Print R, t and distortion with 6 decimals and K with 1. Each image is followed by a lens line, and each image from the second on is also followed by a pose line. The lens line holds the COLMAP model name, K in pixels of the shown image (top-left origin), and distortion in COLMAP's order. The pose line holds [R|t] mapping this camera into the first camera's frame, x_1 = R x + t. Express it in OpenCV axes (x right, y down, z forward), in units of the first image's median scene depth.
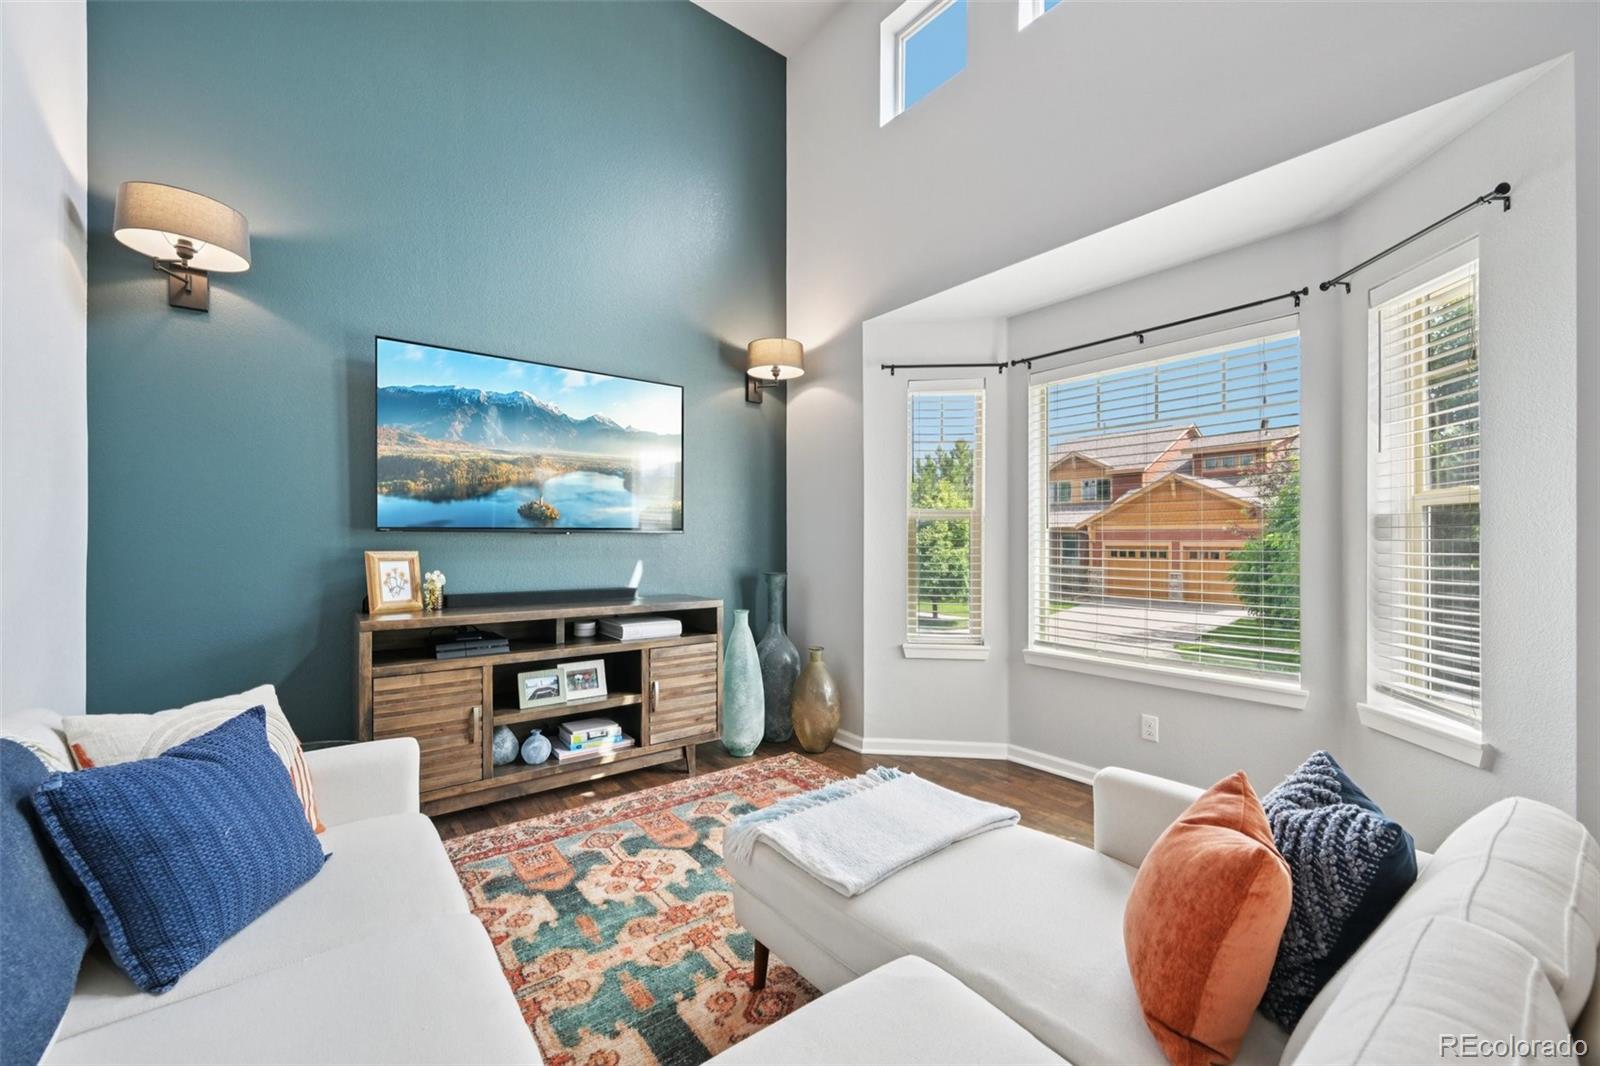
lens RADIAL K [[634.3, 0, 805.3], [0, 634.3, 546.6], [0, 0, 1]] dist [0.001082, 0.000084]
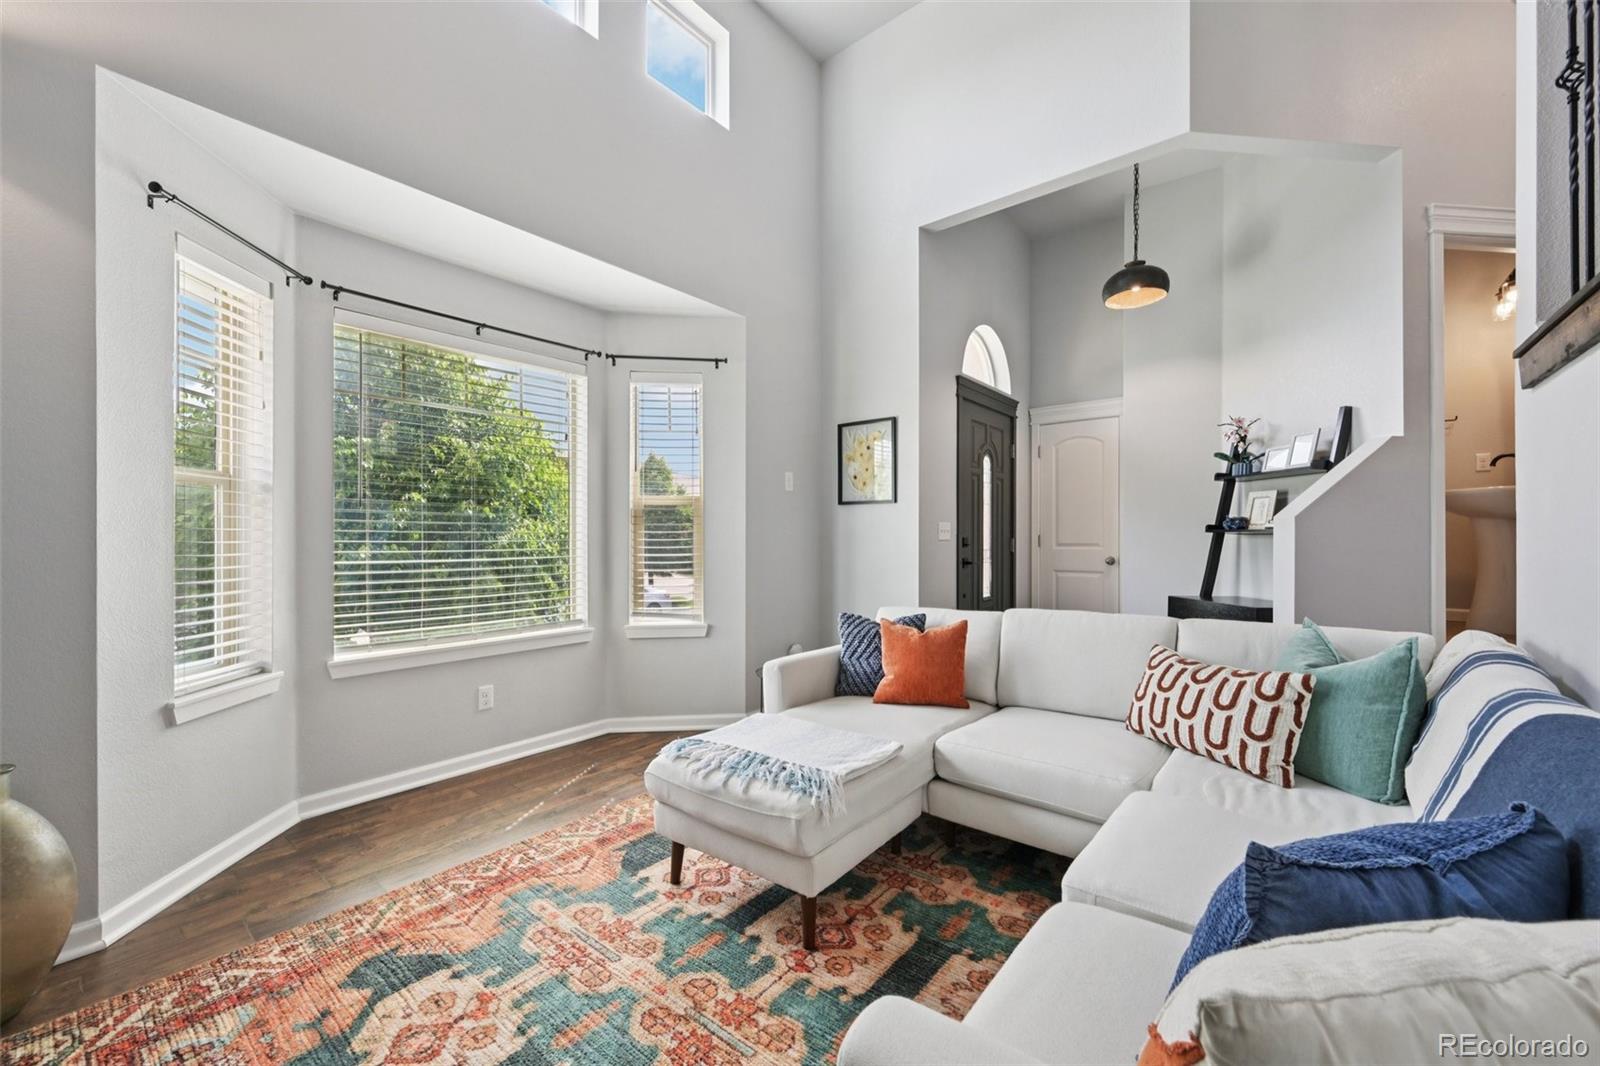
lens RADIAL K [[634.3, 0, 804.0], [0, 634.3, 535.6], [0, 0, 1]] dist [0.001082, 0.000084]
pose [[-0.213953, -0.001635, 0.976843, -0.599620], [0.008598, 0.999957, 0.003556, 0.013130], [-0.976806, 0.009160, -0.213930, 0.683361]]
